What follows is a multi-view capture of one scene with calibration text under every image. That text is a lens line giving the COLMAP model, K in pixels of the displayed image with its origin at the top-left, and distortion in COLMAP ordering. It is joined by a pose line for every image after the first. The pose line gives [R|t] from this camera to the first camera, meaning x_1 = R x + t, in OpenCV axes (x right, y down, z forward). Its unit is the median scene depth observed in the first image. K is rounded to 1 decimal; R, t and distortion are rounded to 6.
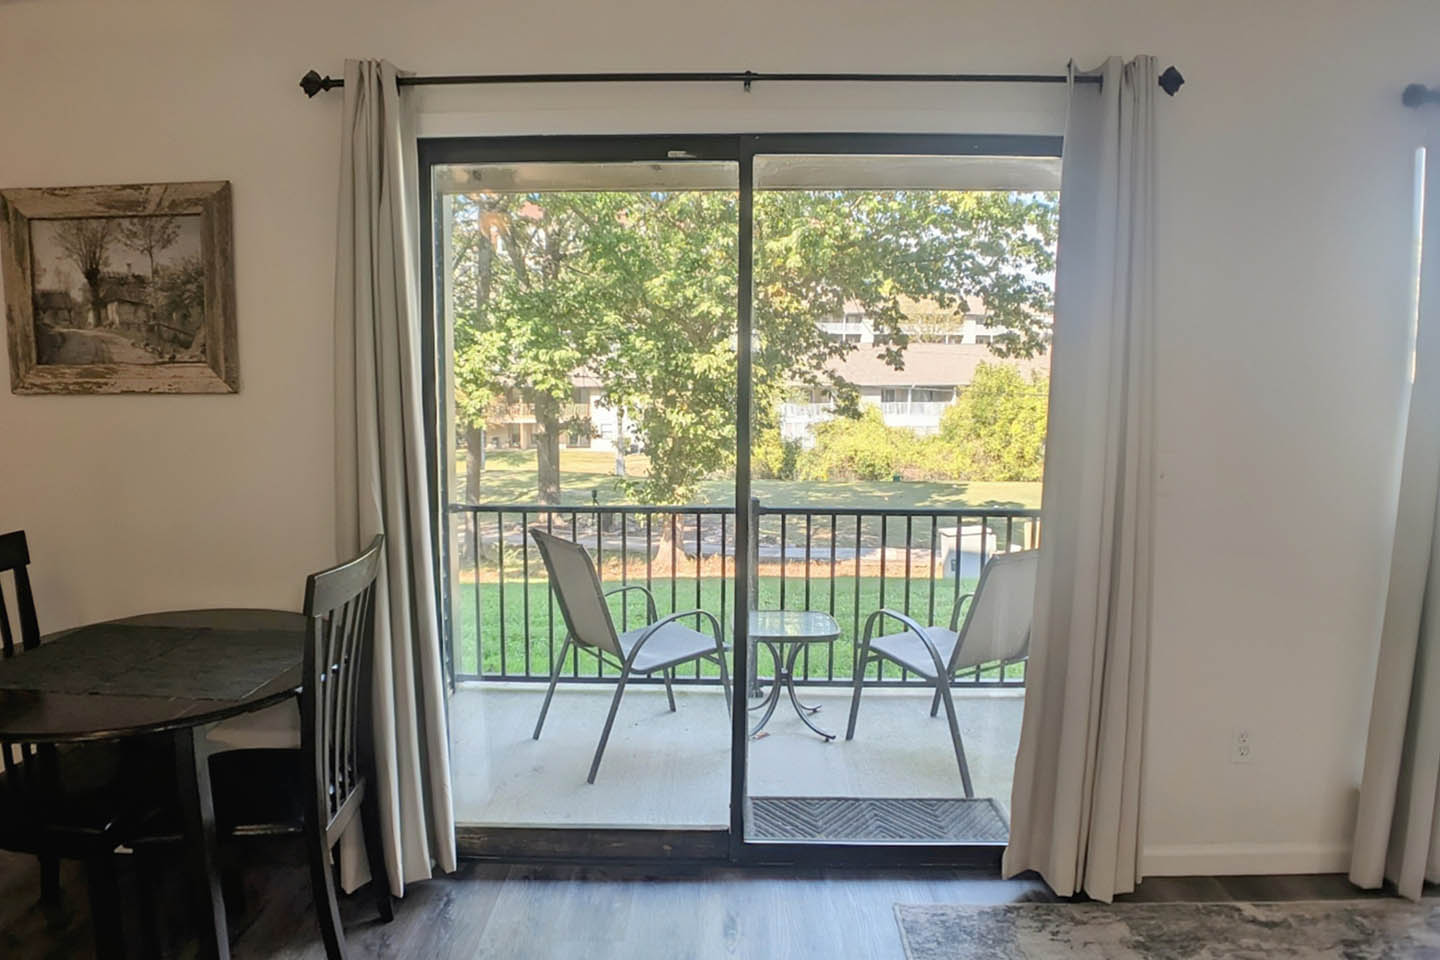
lens RADIAL K [[935.5, 0, 694.4], [0, 935.5, 462.6], [0, 0, 1]] dist [-0.085806, 0.012839]
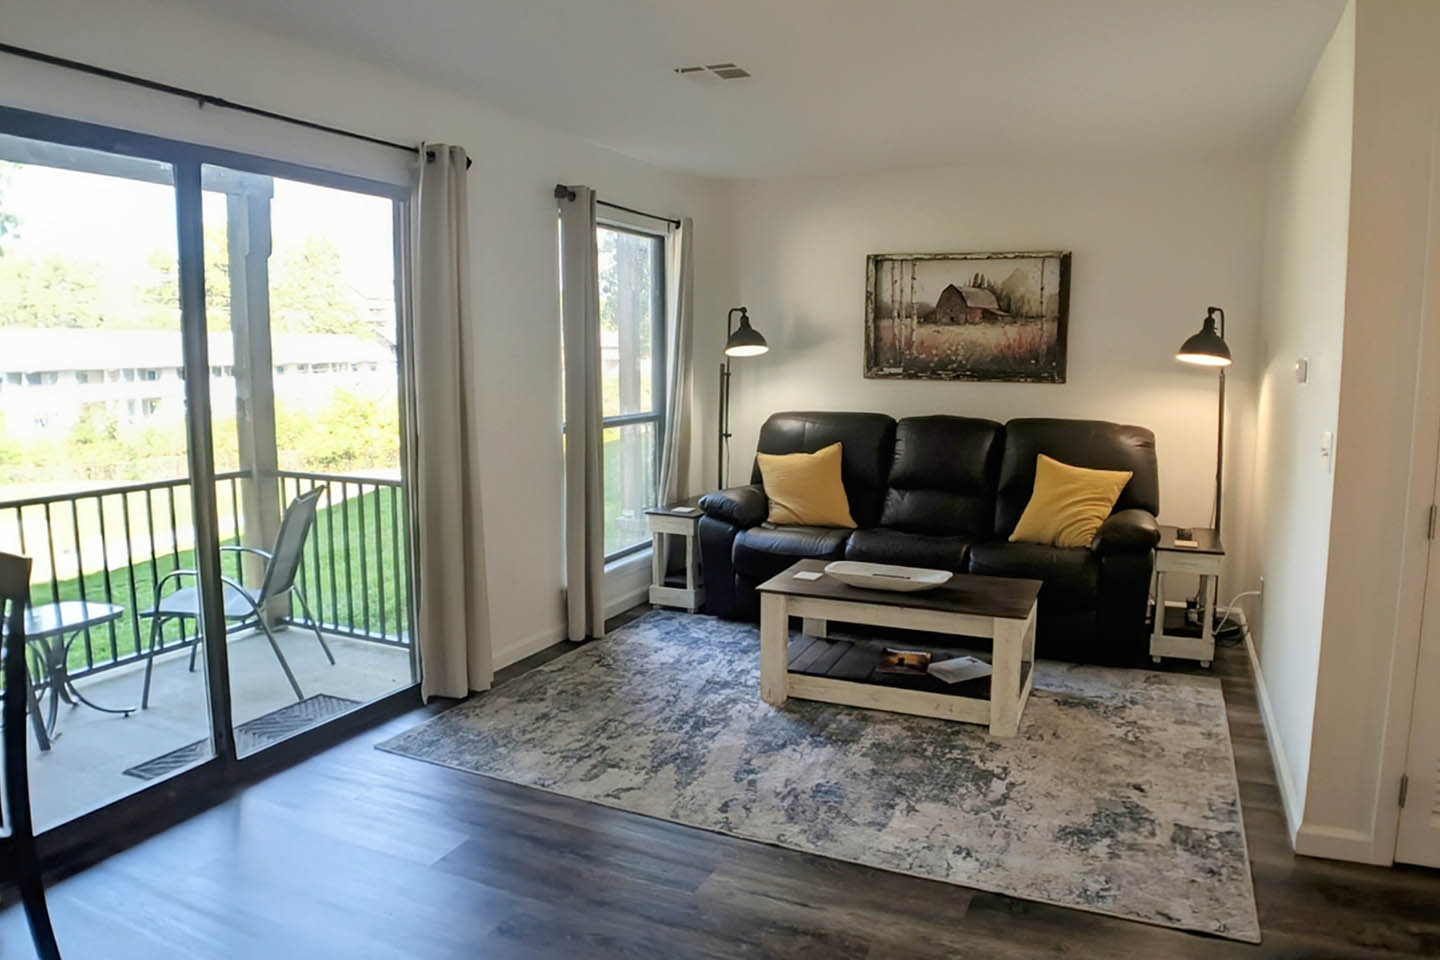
lens RADIAL K [[935.5, 0, 801.3], [0, 935.5, 459.0], [0, 0, 1]] dist [-0.085806, 0.012839]
pose [[0.340427, -0.107736, 0.934079, -0.477773], [0.091807, 0.992476, 0.081012, 0.009290], [-0.935778, 0.058176, 0.347756, -0.046194]]
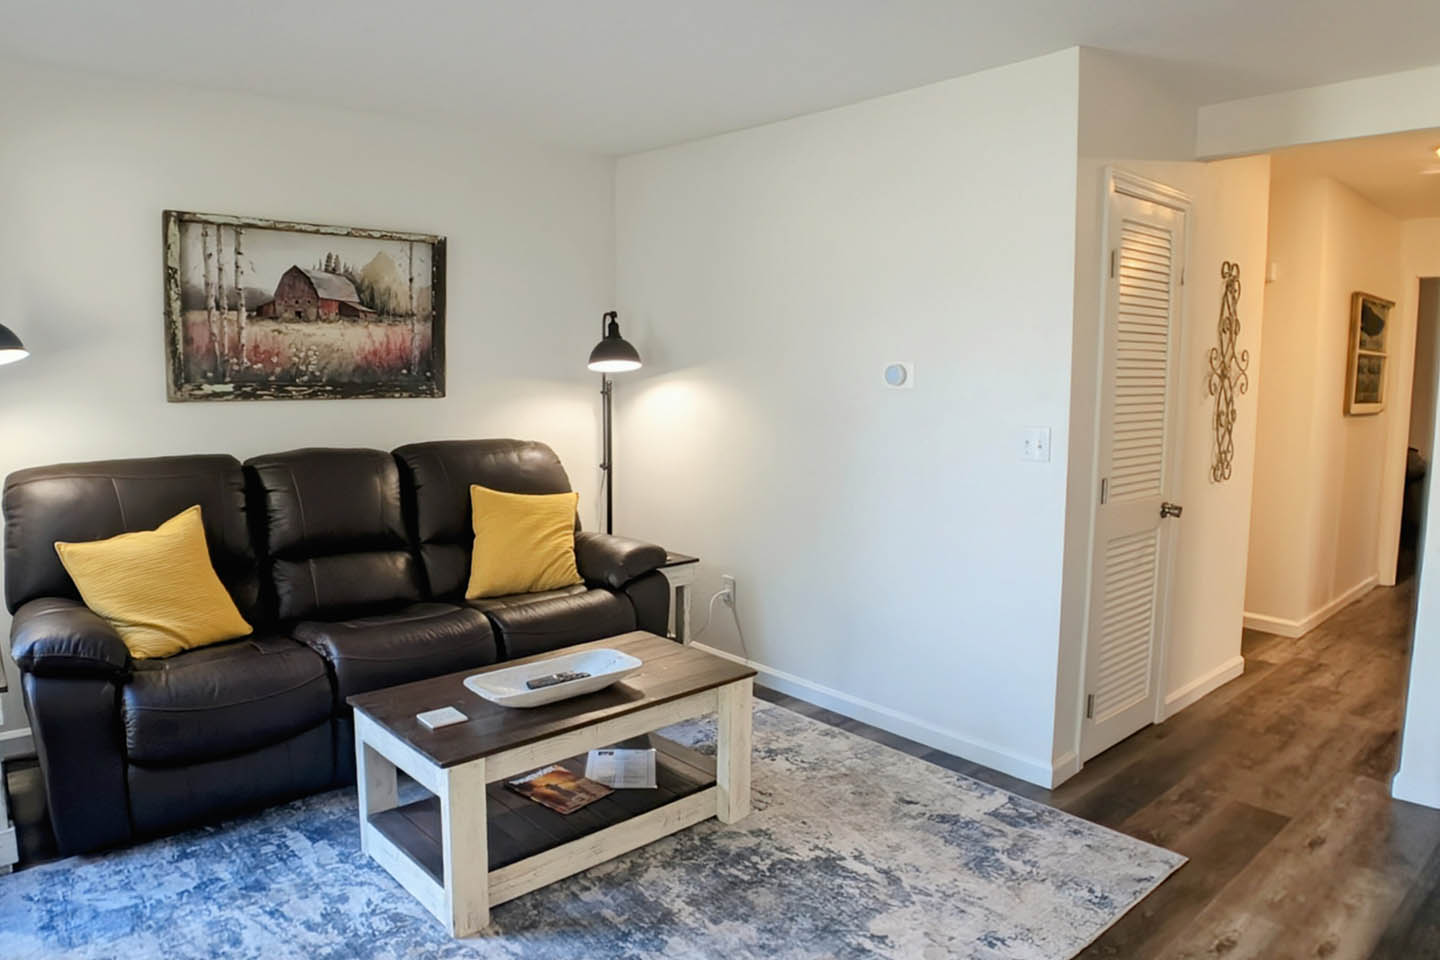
lens RADIAL K [[935.5, 0, 687.5], [0, 935.5, 453.7], [0, 0, 1]] dist [-0.085806, 0.012839]
pose [[-0.669451, -0.076546, 0.738902, -0.111672], [0.070322, 0.983680, 0.165617, -0.049481], [-0.739520, 0.162834, -0.653142, 0.554298]]
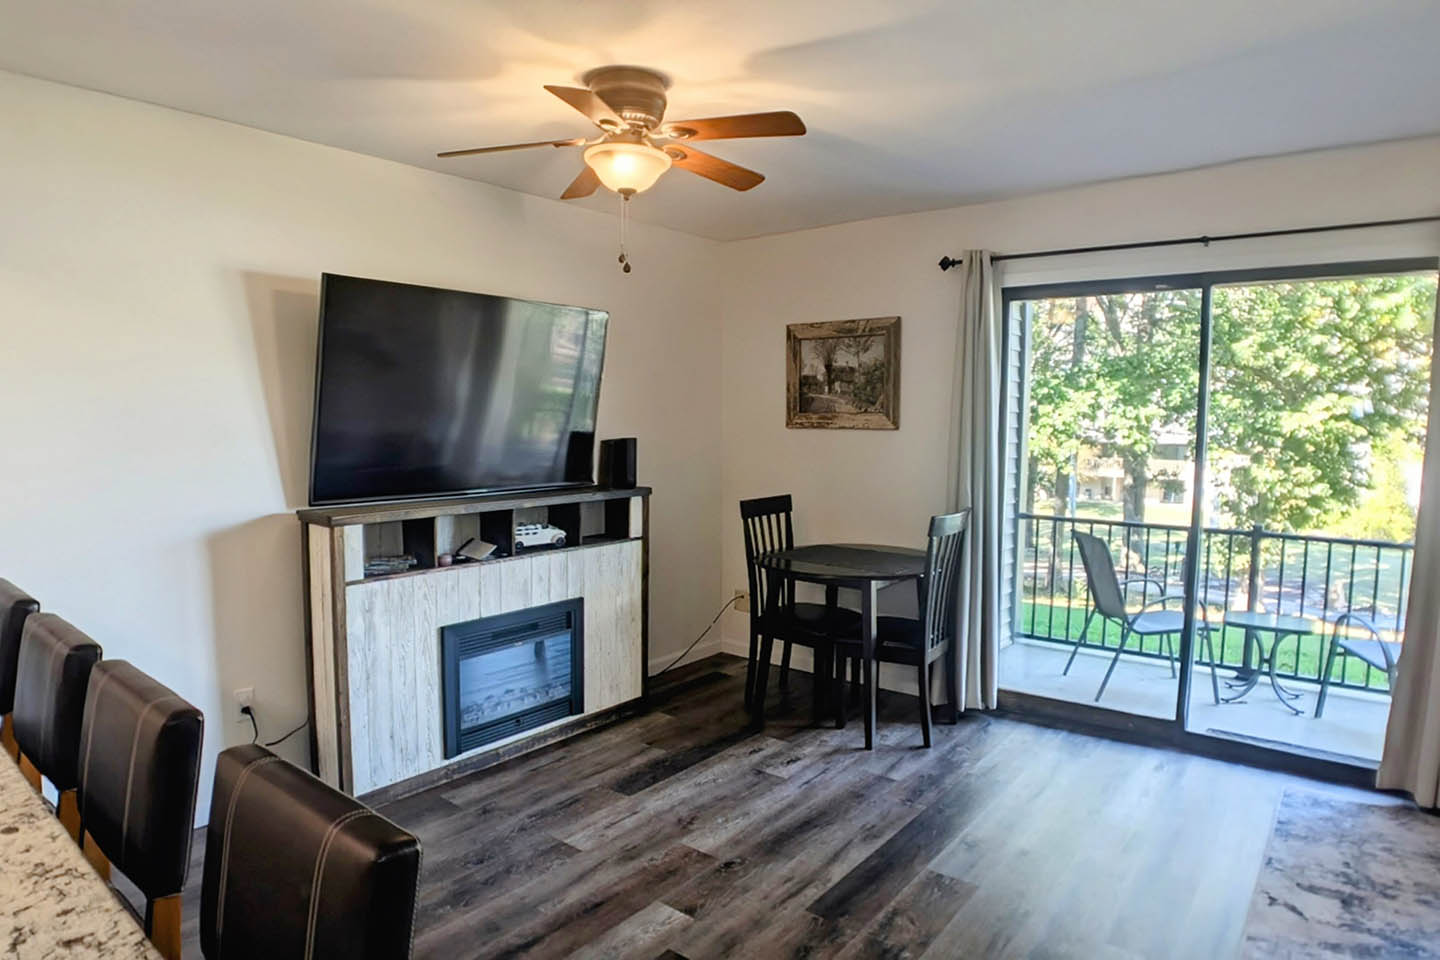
lens RADIAL K [[840.8, 0, 709.7], [0, 840.8, 487.4], [0, 0, 1]] dist [-0.073950, 0.008594]
pose [[0.800102, 0.055023, -0.597336, 0.140710], [-0.069185, 0.997604, -0.000777, 0.044568], [0.595861, 0.041949, 0.801991, -0.377949]]
